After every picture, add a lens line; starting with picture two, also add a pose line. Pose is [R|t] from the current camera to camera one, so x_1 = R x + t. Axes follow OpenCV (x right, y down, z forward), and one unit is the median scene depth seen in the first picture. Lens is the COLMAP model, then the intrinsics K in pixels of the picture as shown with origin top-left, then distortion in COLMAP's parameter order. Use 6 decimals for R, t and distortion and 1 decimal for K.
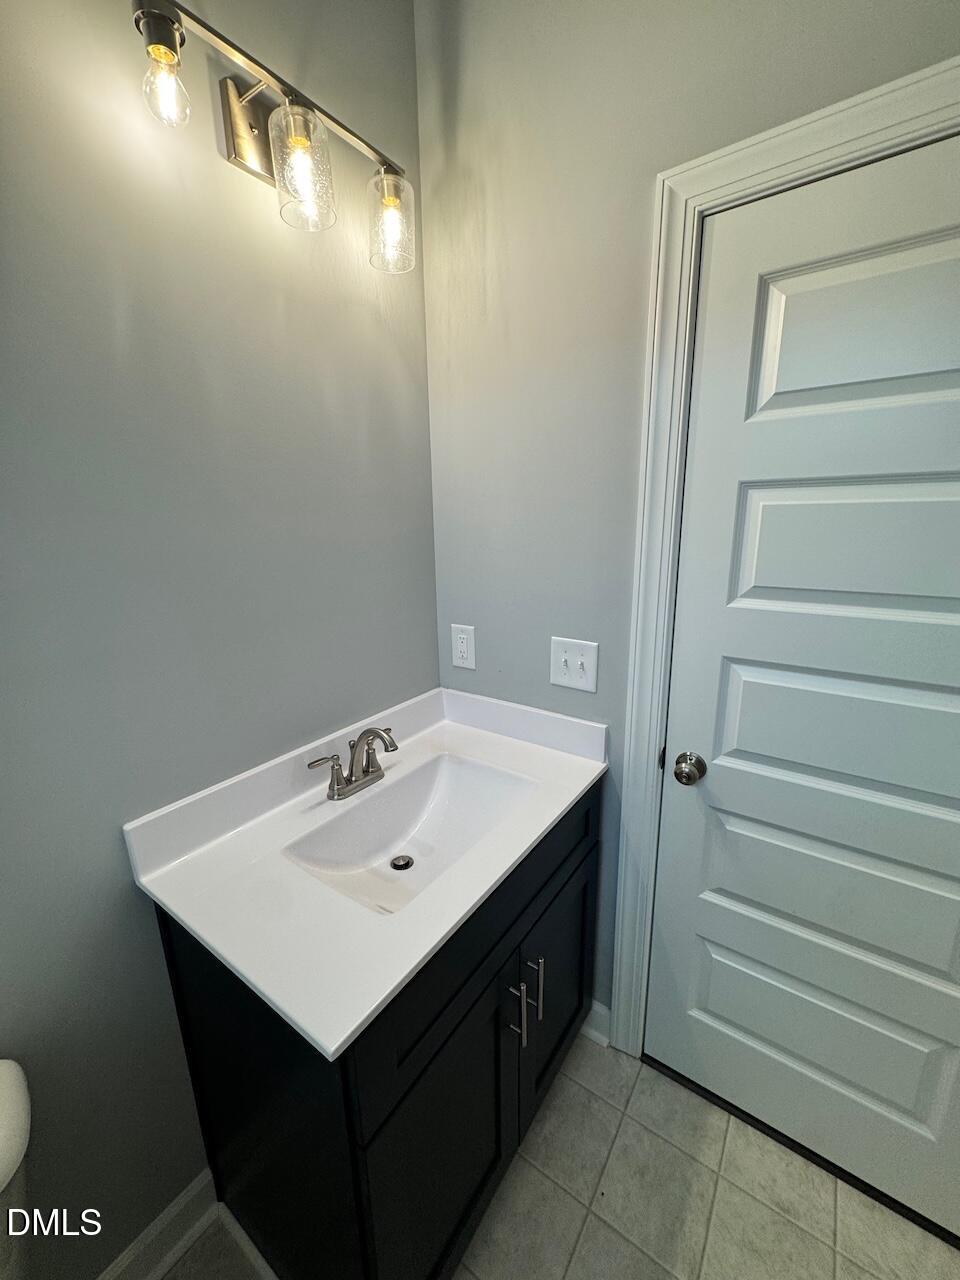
lens RADIAL K [[508.6, 0, 482.3], [0, 508.6, 641.0], [0, 0, 1]] dist [-0.002583, 0.000572]
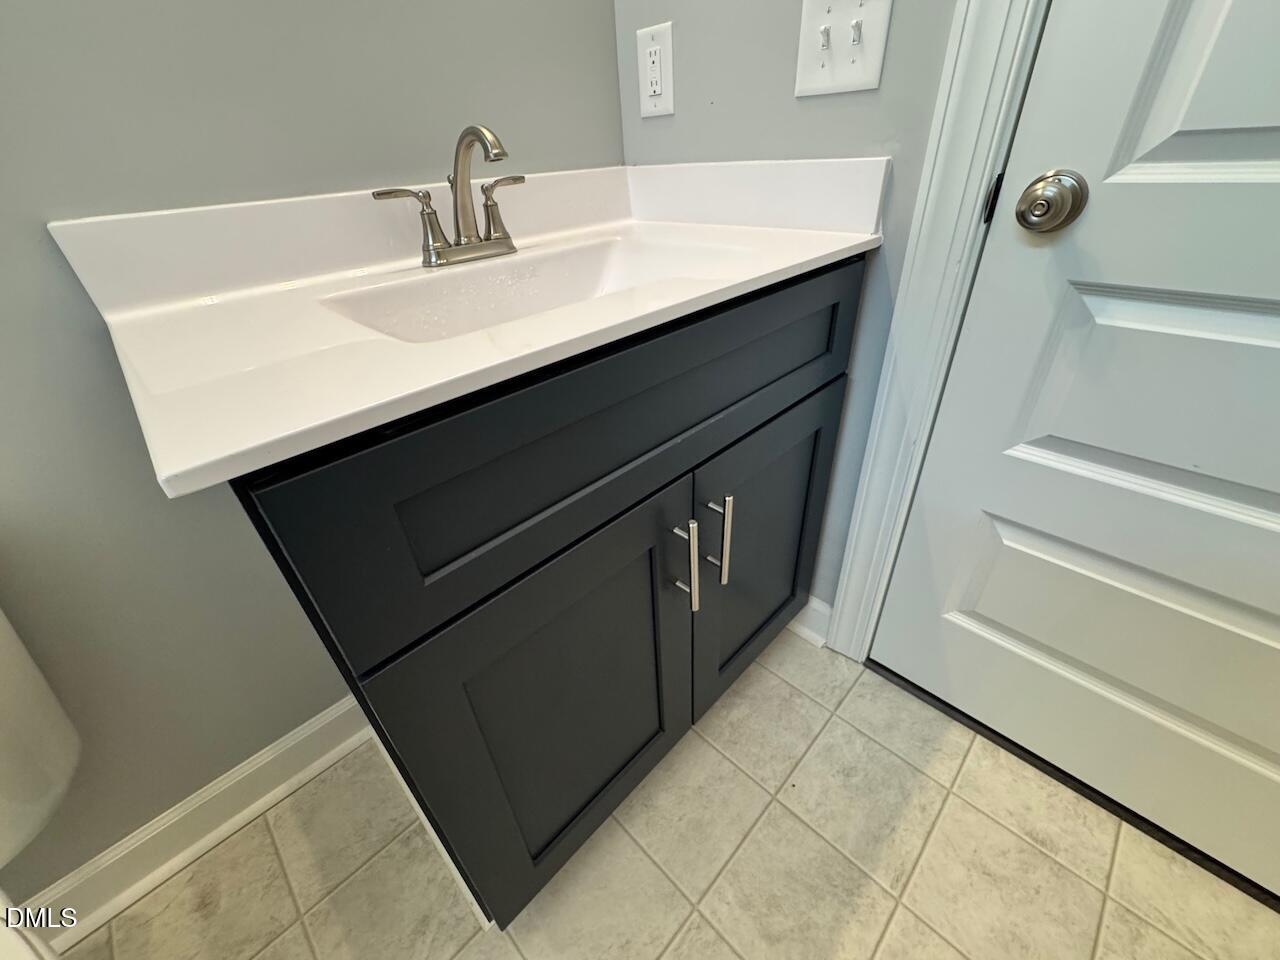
lens RADIAL K [[508.6, 0, 639.9], [0, 508.6, 477.9], [0, 0, 1]] dist [-0.002583, 0.000572]
pose [[0.983790, 0.062399, -0.168118, 0.096462], [-0.003824, 0.944595, 0.328217, 0.339548], [0.179284, -0.322254, 0.929521, 0.340321]]
